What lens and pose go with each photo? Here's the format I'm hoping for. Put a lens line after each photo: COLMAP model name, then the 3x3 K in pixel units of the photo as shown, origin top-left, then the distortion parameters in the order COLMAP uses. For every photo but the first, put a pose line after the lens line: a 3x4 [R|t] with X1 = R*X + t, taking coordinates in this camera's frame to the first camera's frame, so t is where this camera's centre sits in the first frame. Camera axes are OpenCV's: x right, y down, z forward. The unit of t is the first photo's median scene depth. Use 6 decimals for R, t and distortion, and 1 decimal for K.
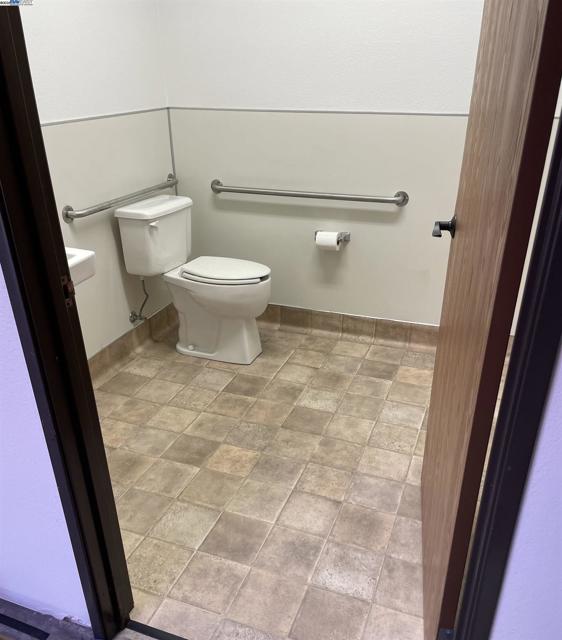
lens RADIAL K [[557.0, 0, 281.5], [0, 557.0, 320.5], [0, 0, 1]] dist [0.001750, 0.000308]
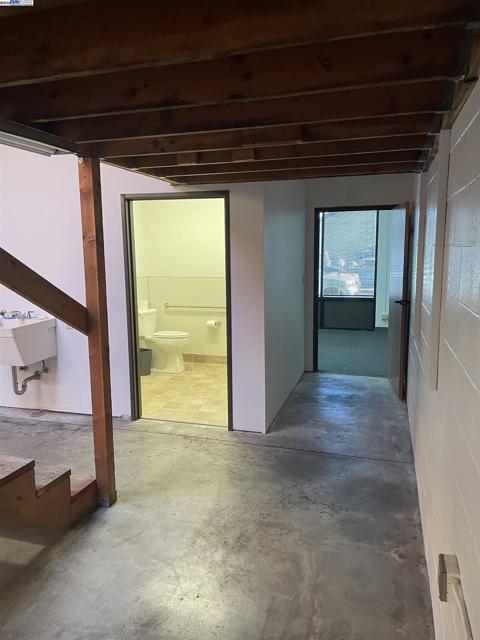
lens RADIAL K [[485.5, 0, 240.0], [0, 485.5, 320.4], [0, 0, 1]] dist [0.072303, -0.094591]
pose [[0.998145, -0.015647, 0.058828, 0.081708], [0.033733, 0.946621, -0.320578, 0.548139], [-0.050672, 0.321968, 0.945393, -1.063973]]
